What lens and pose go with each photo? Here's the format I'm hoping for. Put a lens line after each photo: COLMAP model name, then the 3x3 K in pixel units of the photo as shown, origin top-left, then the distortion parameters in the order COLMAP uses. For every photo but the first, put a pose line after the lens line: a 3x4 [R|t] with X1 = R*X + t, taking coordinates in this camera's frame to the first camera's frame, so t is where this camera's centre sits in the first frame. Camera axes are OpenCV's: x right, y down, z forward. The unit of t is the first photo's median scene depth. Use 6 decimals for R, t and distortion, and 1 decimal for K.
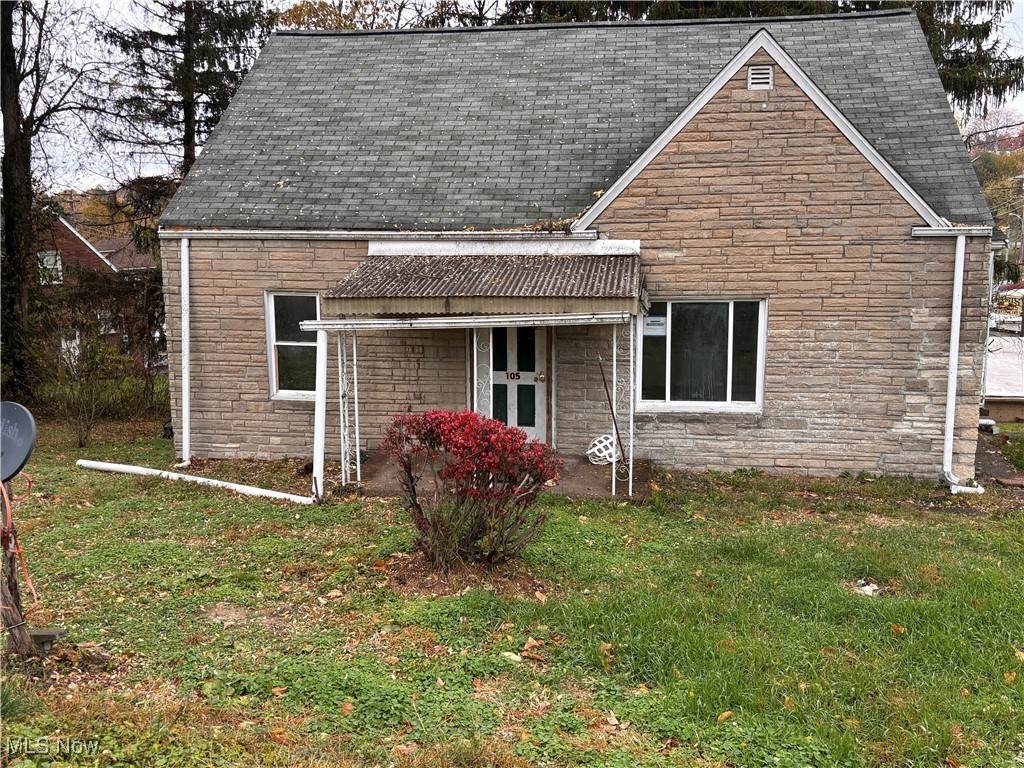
lens RADIAL K [[1007.8, 0, 512.0], [0, 1007.8, 384.0], [0, 0, 1]] dist [0.170023, -0.526639]
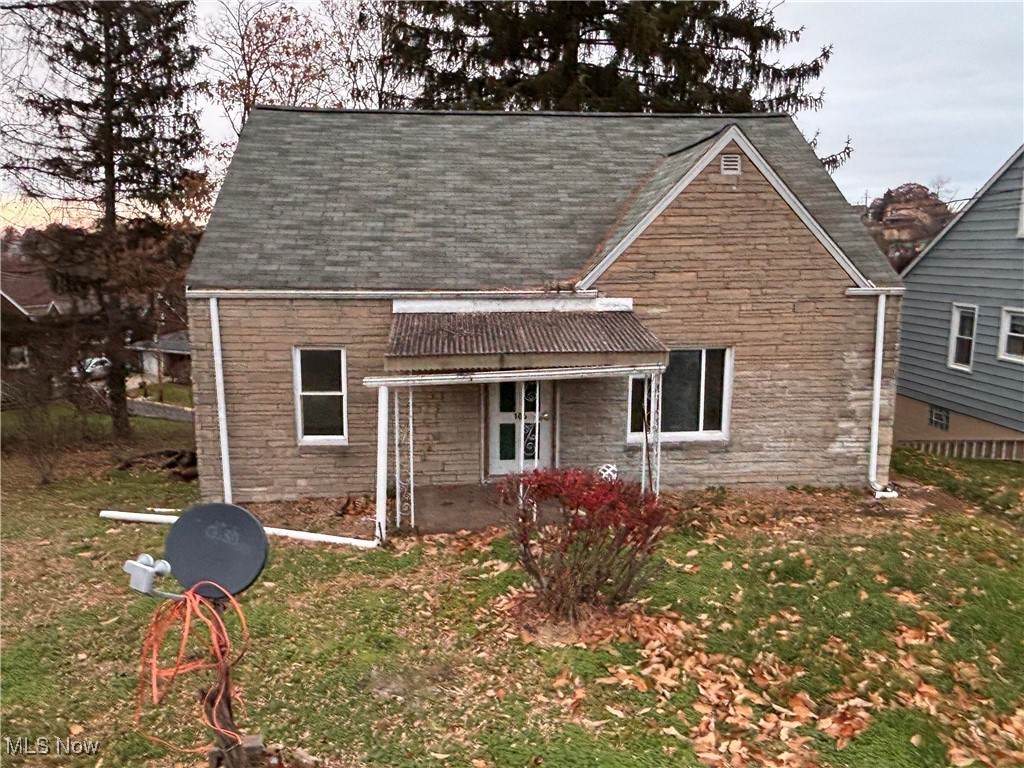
lens RADIAL K [[787.1, 0, 512.0], [0, 787.1, 384.0], [0, 0, 1]] dist [0.116649, -0.194964]
pose [[0.975264, -0.029019, 0.219129, -0.214925], [0.030995, 0.999504, -0.005586, -0.041669], [-0.218859, 0.012239, 0.975680, 0.133688]]
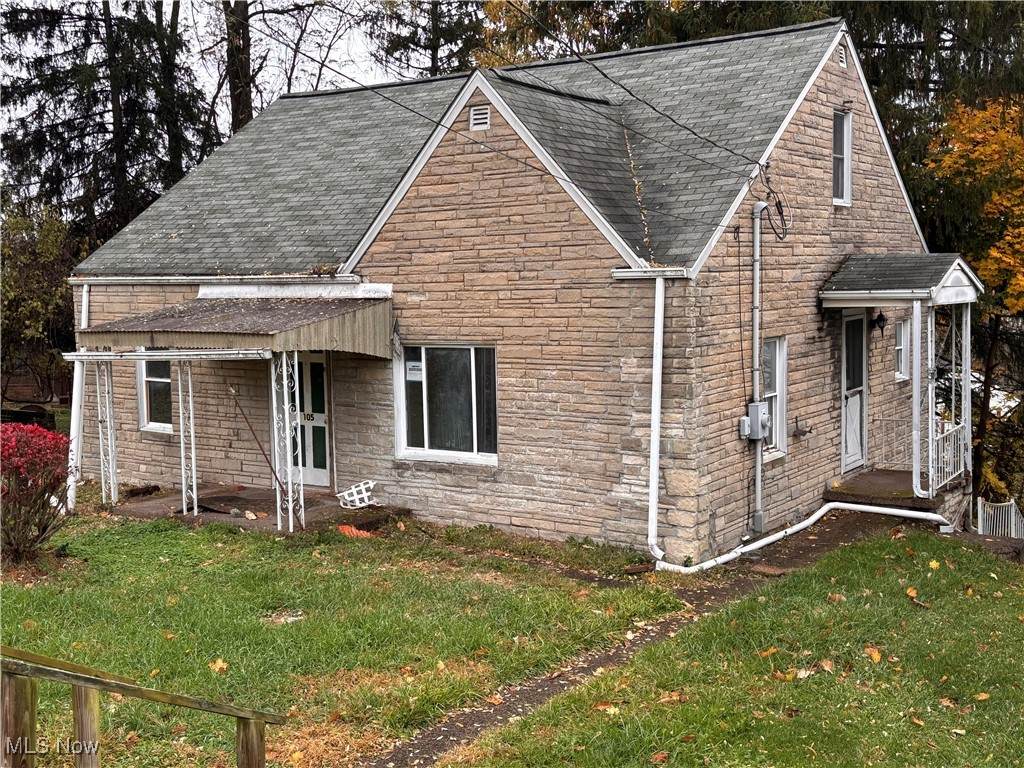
lens RADIAL K [[1205.5, 0, 512.0], [0, 1205.5, 384.0], [0, 0, 1]] dist [0.178264, -0.008967]
pose [[0.889793, 0.033884, -0.455104, 0.775617], [-0.070659, 0.995443, -0.064033, 0.023714], [0.450861, 0.089133, 0.888133, 0.006138]]
